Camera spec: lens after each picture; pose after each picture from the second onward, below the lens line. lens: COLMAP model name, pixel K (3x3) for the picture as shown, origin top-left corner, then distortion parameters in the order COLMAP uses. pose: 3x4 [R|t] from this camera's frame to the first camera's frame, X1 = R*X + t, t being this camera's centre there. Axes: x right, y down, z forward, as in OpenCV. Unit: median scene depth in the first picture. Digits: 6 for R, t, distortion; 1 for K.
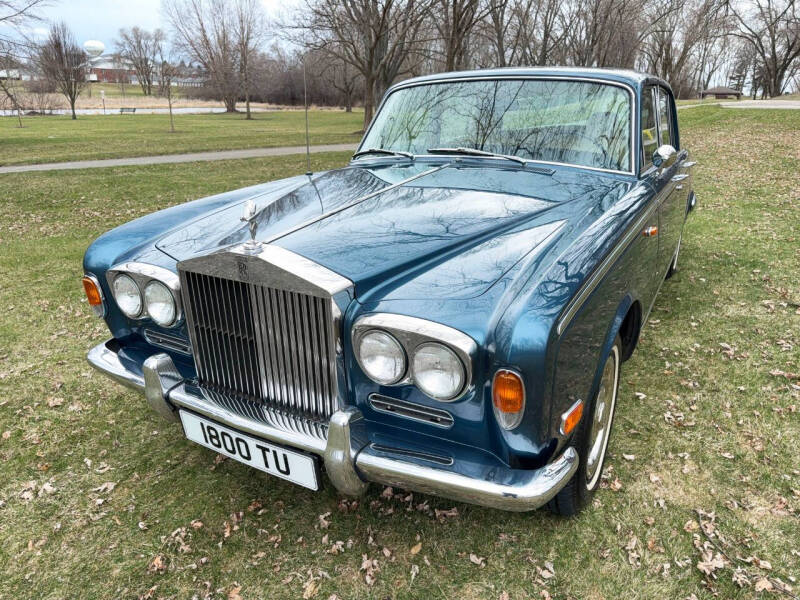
lens RADIAL K [[565.2, 0, 402.1], [0, 565.2, 300.1], [0, 0, 1]] dist [0.023095, -0.027586]
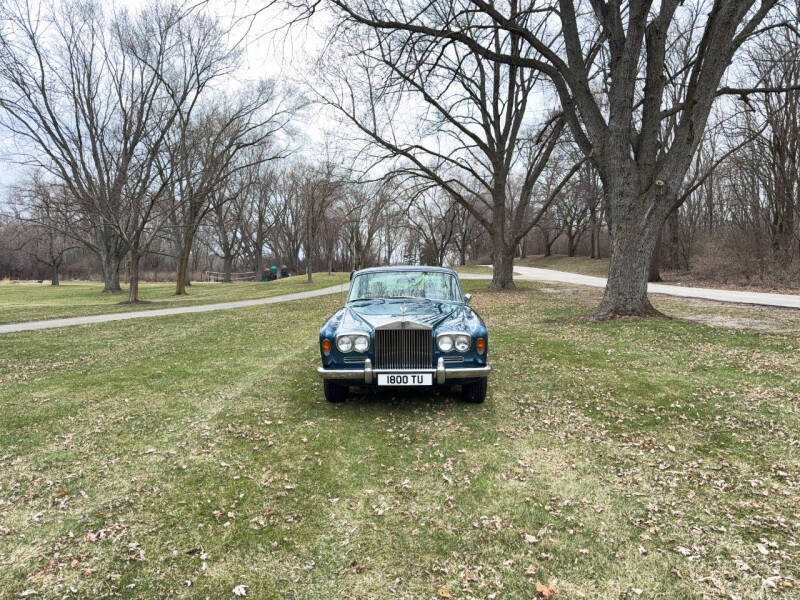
lens RADIAL K [[555.7, 0, 400.8], [0, 555.7, 303.2], [0, 0, 1]] dist [0.098117, -0.122976]
pose [[0.880626, -0.029990, 0.472863, -0.061944], [0.161582, 0.957178, -0.240212, 0.020696], [-0.445410, 0.287943, 0.847761, -0.064079]]
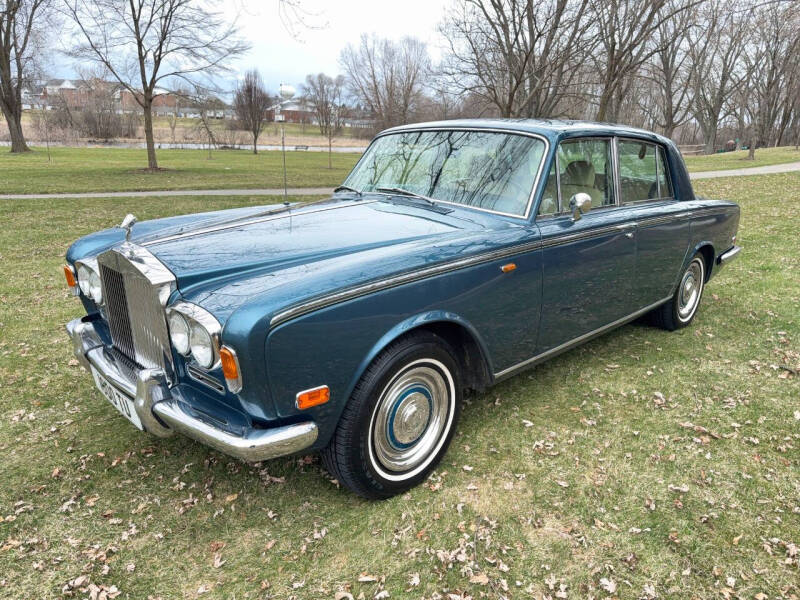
lens RADIAL K [[562.9, 0, 400.0], [0, 562.9, 302.7], [0, 0, 1]] dist [0.033757, -0.037555]
pose [[0.962100, 0.093143, -0.256295, 0.023771], [-0.108596, 0.992984, -0.046787, 0.001028], [0.250139, 0.072847, 0.965465, -0.005226]]
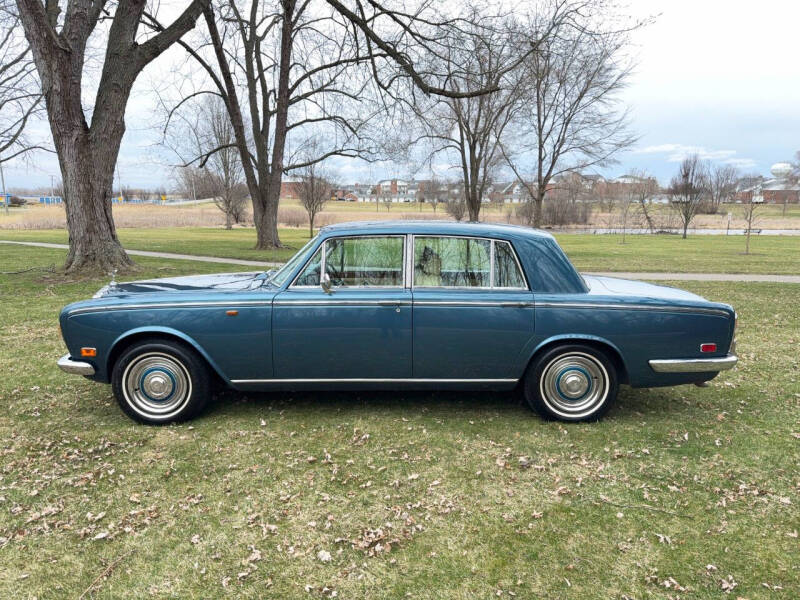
lens RADIAL K [[555.7, 0, 400.8], [0, 555.7, 303.2], [0, 0, 1]] dist [0.098117, -0.122976]
pose [[0.499125, 0.128129, -0.857005, 0.102667], [-0.289629, 0.956796, -0.025633, -0.011891], [0.816694, 0.261008, 0.514670, 0.023001]]
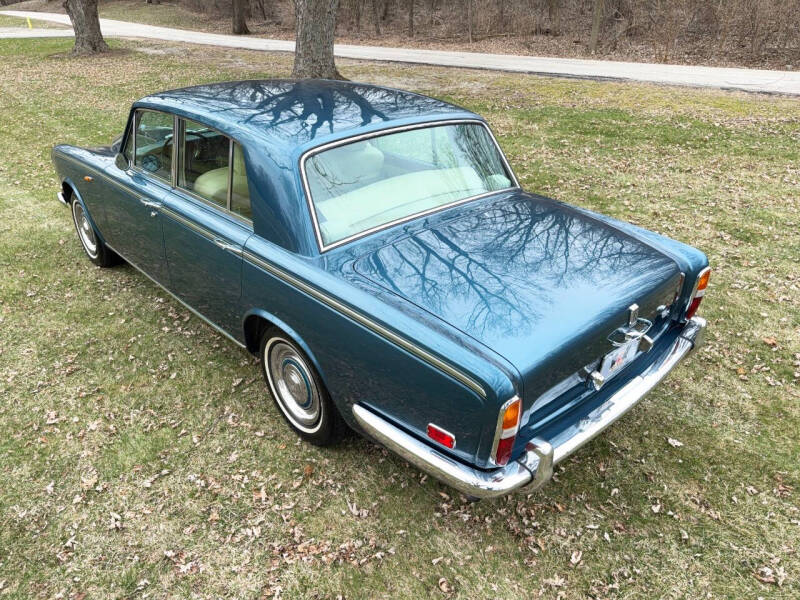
lens RADIAL K [[558.0, 0, 402.0], [0, 558.0, 304.0], [0, 0, 1]] dist [0.067618, -0.081691]
pose [[-0.301597, 0.442331, -0.844620, 0.084333], [-0.310642, 0.791943, 0.525669, -0.048704], [0.901410, 0.420914, -0.101441, 0.103156]]
